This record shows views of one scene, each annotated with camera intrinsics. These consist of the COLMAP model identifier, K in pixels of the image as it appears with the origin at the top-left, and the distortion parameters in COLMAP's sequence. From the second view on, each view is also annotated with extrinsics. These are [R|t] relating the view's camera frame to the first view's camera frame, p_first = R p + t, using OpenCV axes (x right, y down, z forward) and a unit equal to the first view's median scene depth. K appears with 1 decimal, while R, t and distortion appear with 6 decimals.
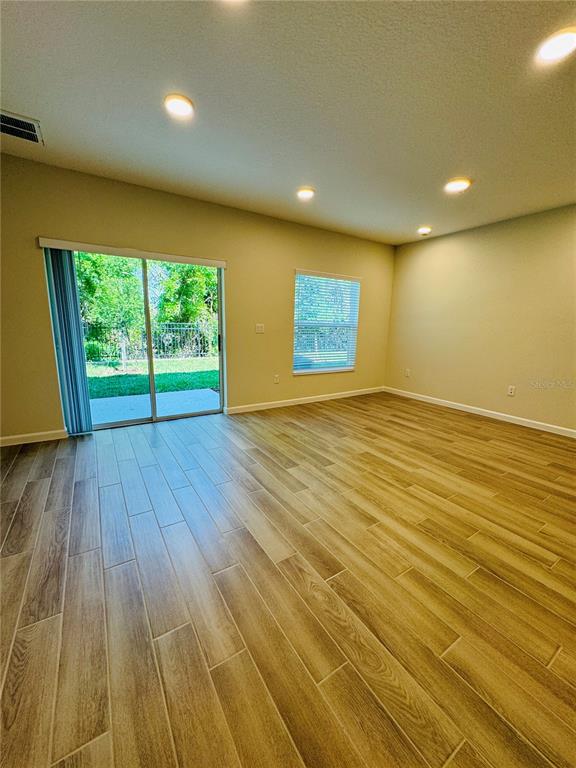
lens RADIAL K [[307.3, 0, 289.6], [0, 307.3, 382.5], [0, 0, 1]] dist [-0.001534, 0.000478]
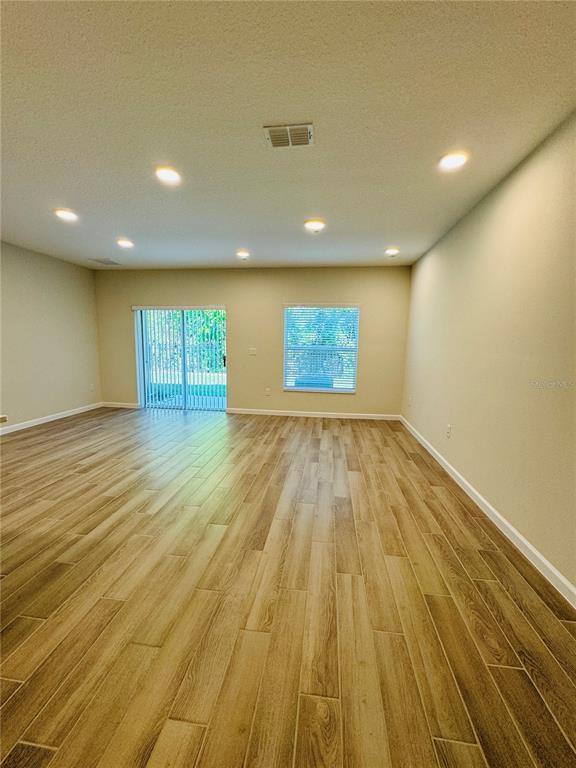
lens RADIAL K [[307.3, 0, 289.6], [0, 307.3, 382.5], [0, 0, 1]] dist [-0.001534, 0.000478]
pose [[0.766664, 0.072627, -0.637927, 1.013147], [-0.119307, 0.992392, -0.030402, -0.027262], [0.630866, 0.099418, 0.769496, 0.112673]]
